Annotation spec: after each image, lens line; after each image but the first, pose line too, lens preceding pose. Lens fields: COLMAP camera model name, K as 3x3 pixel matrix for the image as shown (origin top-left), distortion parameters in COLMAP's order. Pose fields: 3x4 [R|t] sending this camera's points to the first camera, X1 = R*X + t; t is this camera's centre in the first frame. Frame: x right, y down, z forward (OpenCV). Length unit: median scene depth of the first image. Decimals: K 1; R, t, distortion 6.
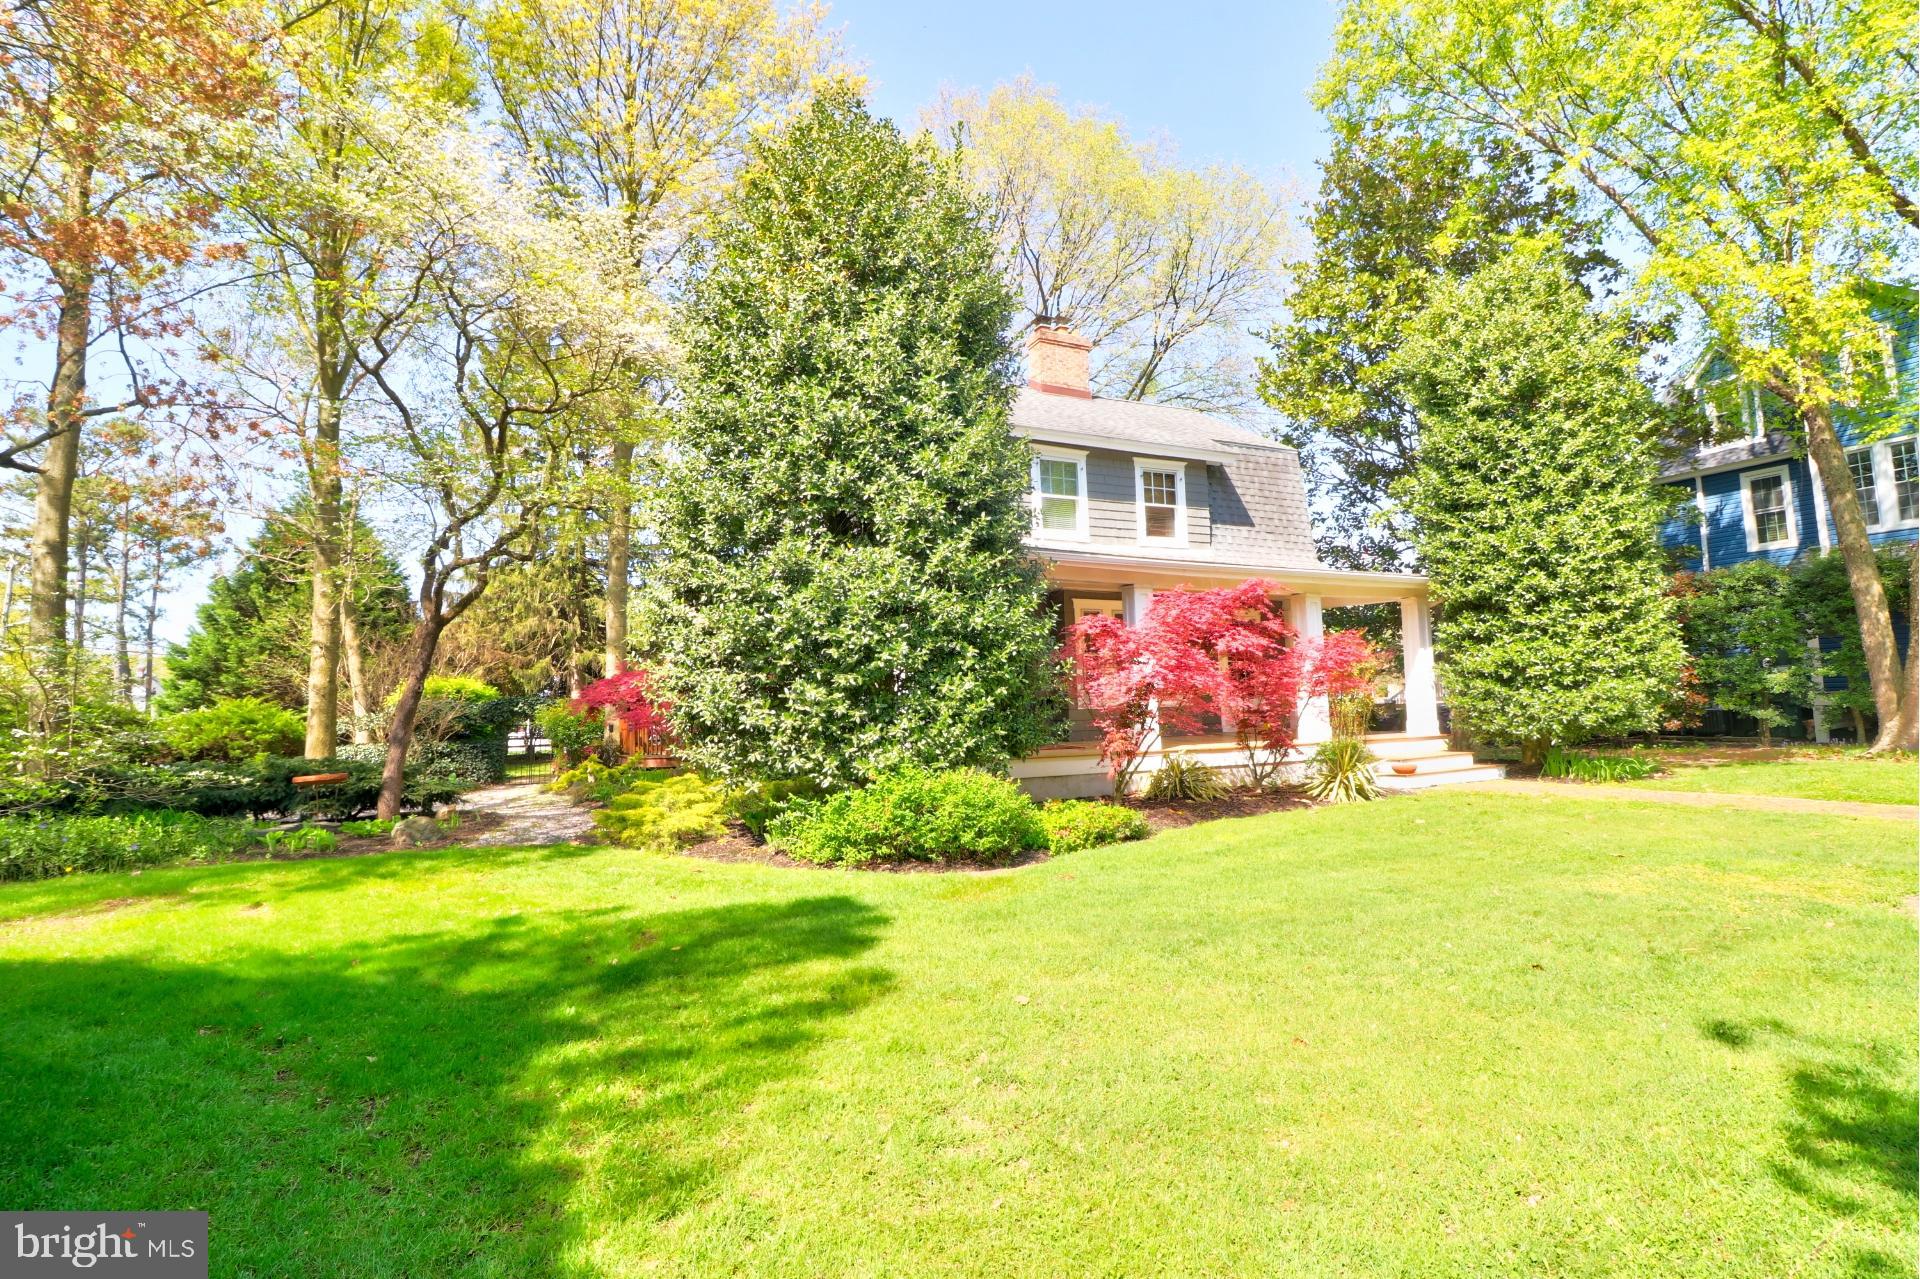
lens RADIAL K [[884.7, 0, 961.8], [0, 884.7, 630.6], [0, 0, 1]] dist [-0.003449, -0.010630]
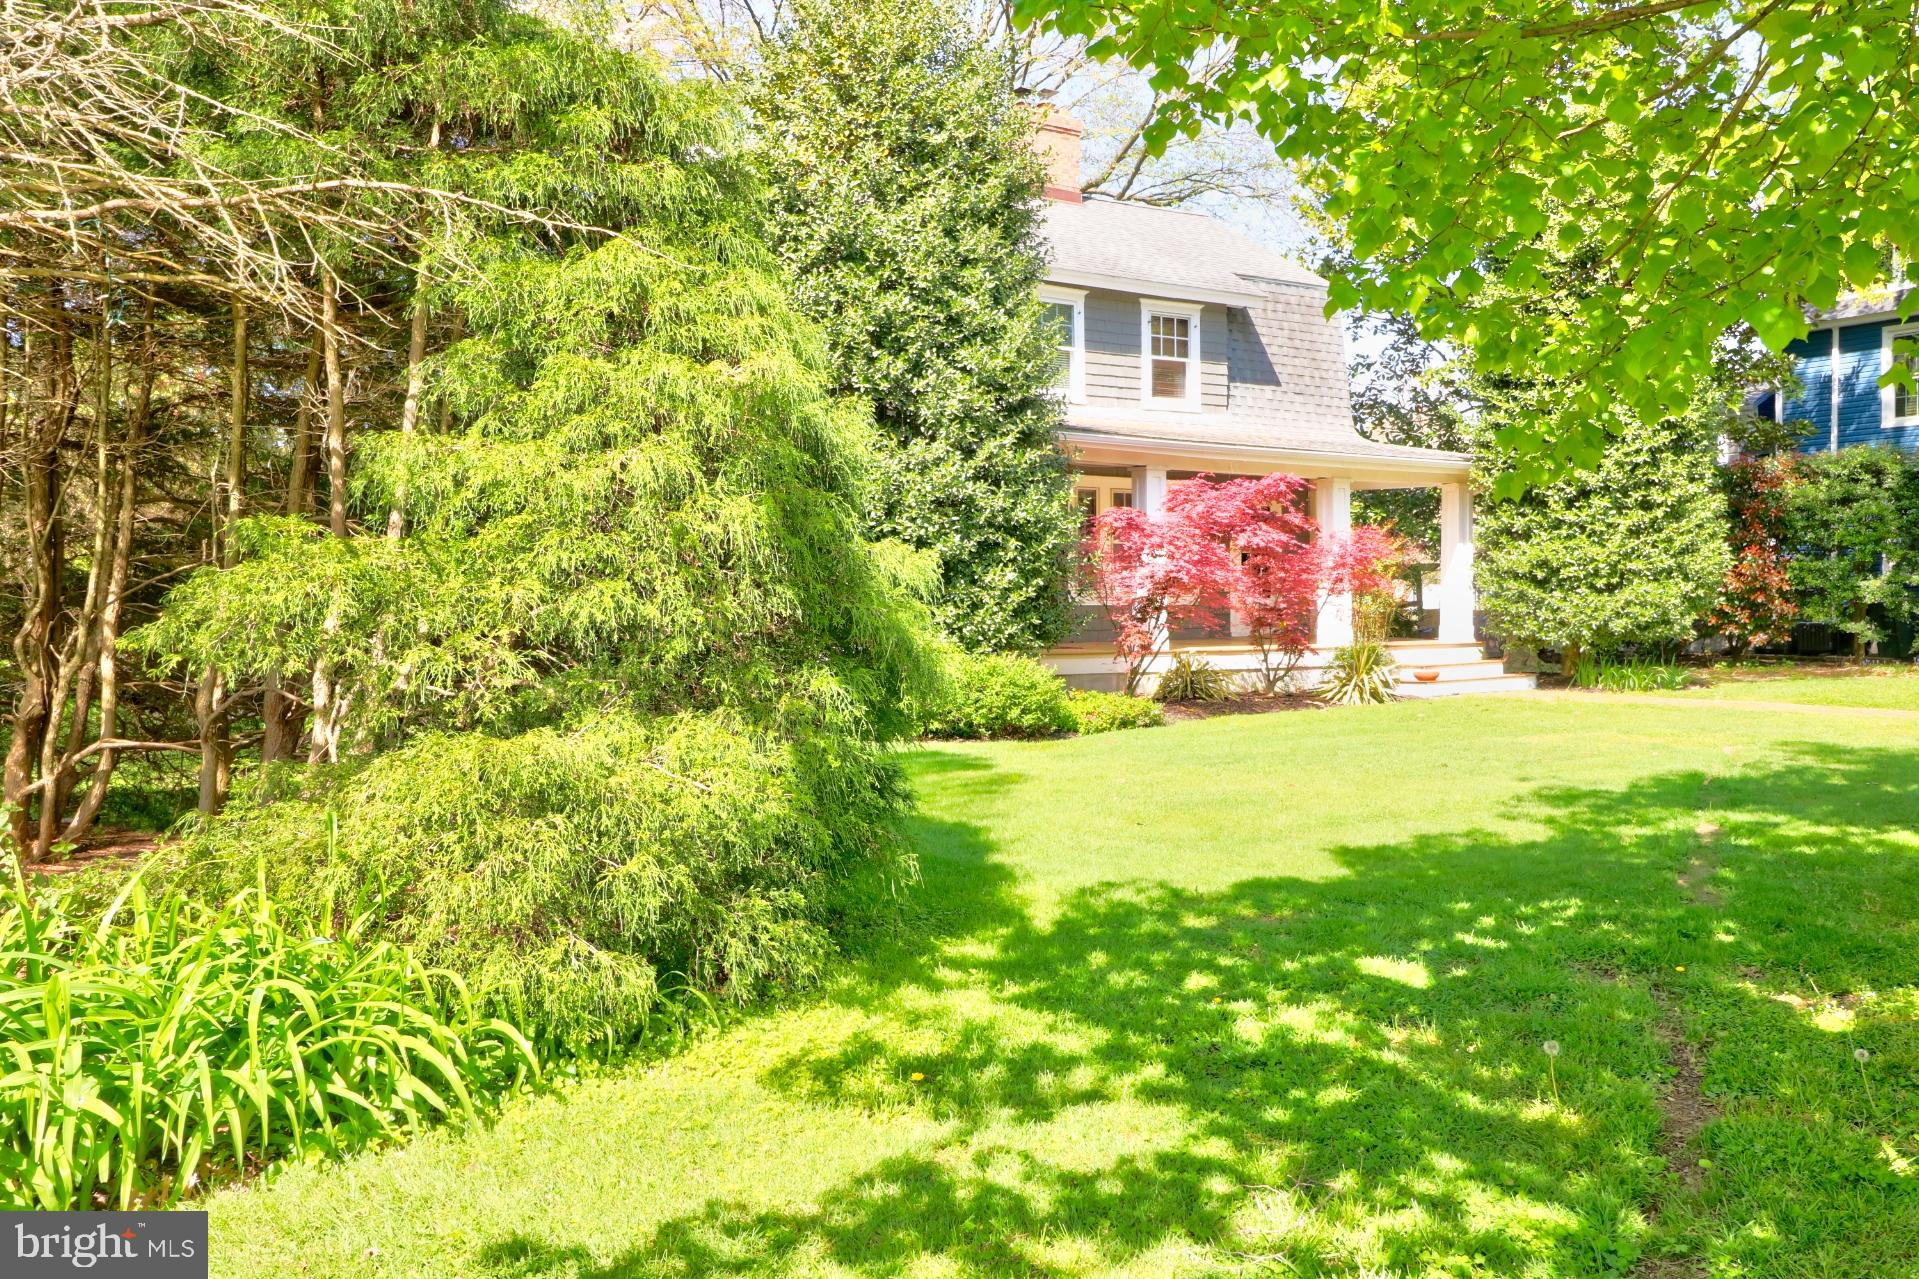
lens RADIAL K [[1516.4, 0, 953.5], [0, 1516.4, 643.3], [0, 0, 1]] dist [0.012433, 0.000314]
pose [[0.993175, 0.014742, 0.115698, -0.171633], [-0.026986, 0.994108, 0.104985, -0.029691], [-0.113469, -0.107391, 0.987721, -0.504597]]
